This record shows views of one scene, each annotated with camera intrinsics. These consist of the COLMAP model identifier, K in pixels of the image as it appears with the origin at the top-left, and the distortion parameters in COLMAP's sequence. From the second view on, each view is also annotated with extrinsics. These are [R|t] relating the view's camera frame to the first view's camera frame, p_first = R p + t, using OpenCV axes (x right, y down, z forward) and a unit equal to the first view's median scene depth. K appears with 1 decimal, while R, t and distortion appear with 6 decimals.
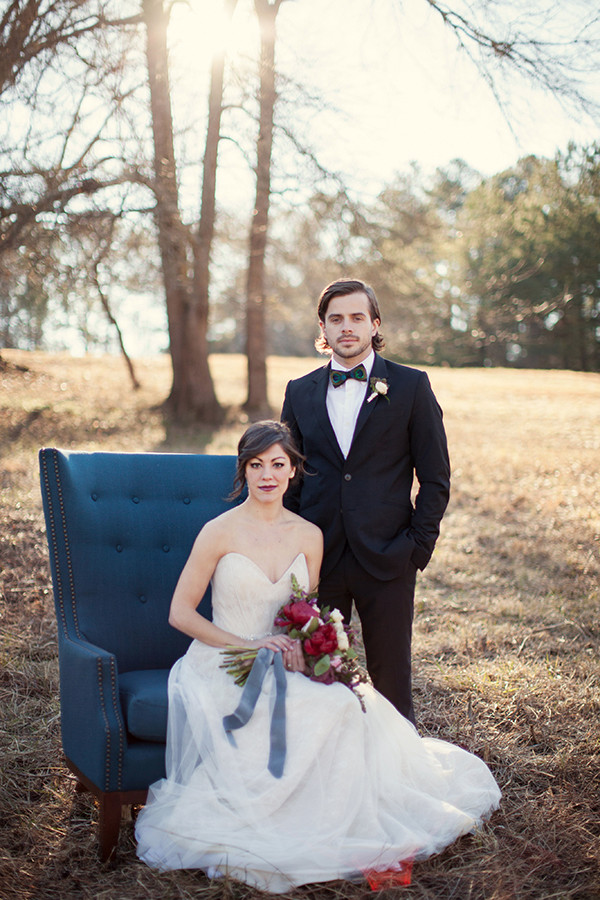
lens RADIAL K [[1320.1, 0, 298.7], [0, 1320.1, 450.0], [0, 0, 1]] dist [-0.071123, 0.034967]
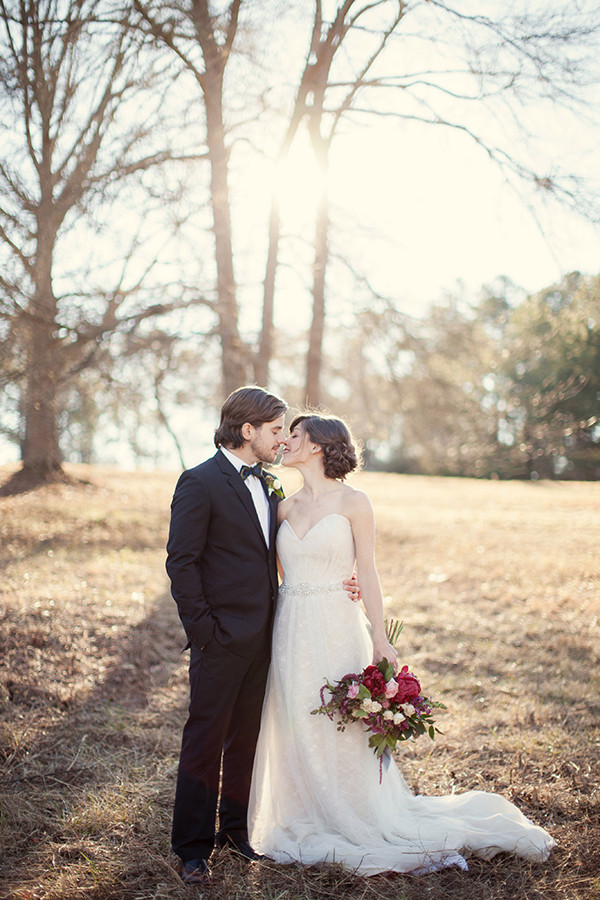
lens RADIAL K [[1321.3, 0, 299.1], [0, 1321.3, 470.5], [0, 0, 1]] dist [-0.061388, -0.002904]
pose [[0.999393, -0.002967, -0.034713, -0.006797], [0.000511, 0.997508, -0.070550, 0.004398], [0.034836, 0.070489, 0.996904, -0.051719]]
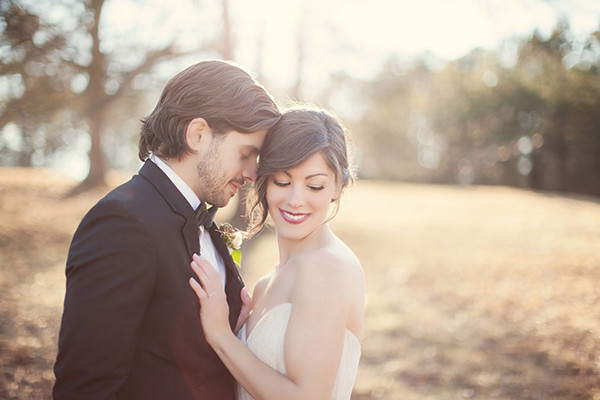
lens RADIAL K [[880.8, 0, 300.7], [0, 880.8, 200.0], [0, 0, 1]] dist [-0.061388, -0.002904]
pose [[0.999796, 0.013902, -0.014675, -0.012380], [-0.014615, 0.998657, -0.049711, -0.008590], [0.013964, 0.049916, 0.998656, 0.098424]]
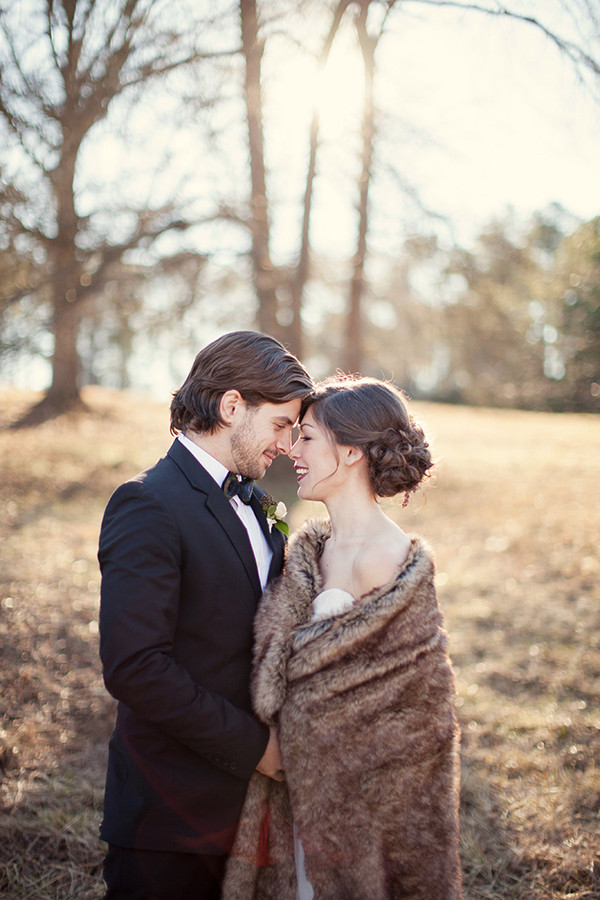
lens RADIAL K [[1339.3, 0, 301.1], [0, 1339.3, 449.0], [0, 0, 1]] dist [-0.129421, 0.070900]
pose [[0.997862, 0.016166, -0.063327, -0.008785], [-0.018192, 0.999337, -0.031538, -0.011518], [0.062775, 0.032622, 0.997494, 0.054233]]
